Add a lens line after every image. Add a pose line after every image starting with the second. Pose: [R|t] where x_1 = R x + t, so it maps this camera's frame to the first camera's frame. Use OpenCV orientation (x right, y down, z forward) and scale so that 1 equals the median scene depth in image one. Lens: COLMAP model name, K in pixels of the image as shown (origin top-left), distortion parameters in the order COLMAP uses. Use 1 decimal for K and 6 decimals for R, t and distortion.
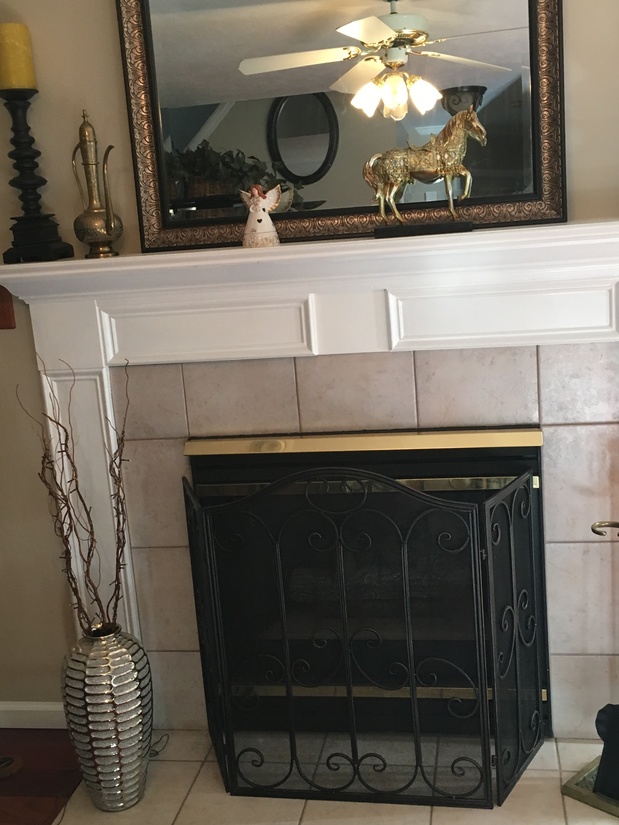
lens RADIAL K [[990.4, 0, 309.8], [0, 990.4, 411.9], [0, 0, 1]] dist [0.052750, 0.000000]
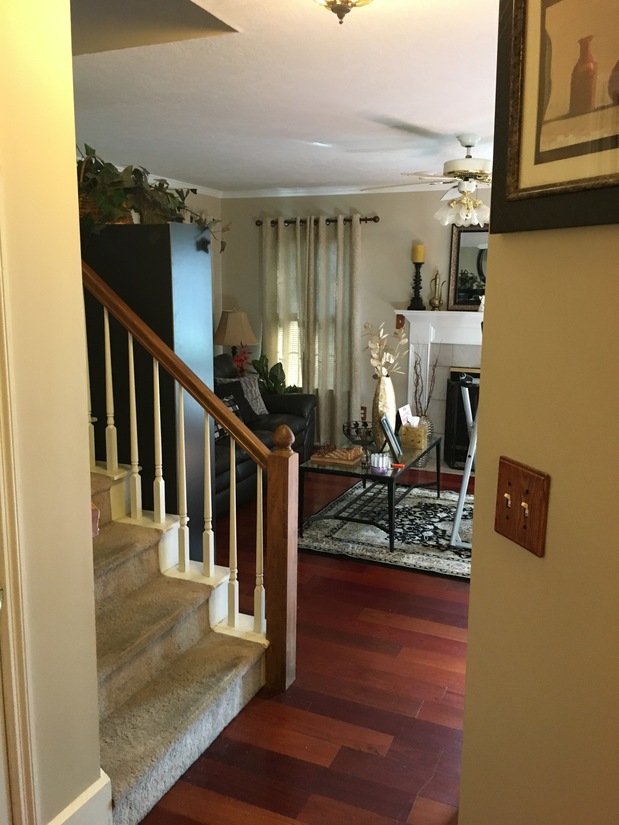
lens RADIAL K [[695.9, 0, 309.9], [0, 695.9, 414.6], [0, 0, 1]] dist [0.067886, -0.065968]
pose [[0.967007, 0.133941, -0.216698, -0.053386], [-0.136394, 0.990648, 0.003666, 0.254615], [0.215163, 0.026012, 0.976232, -1.470312]]
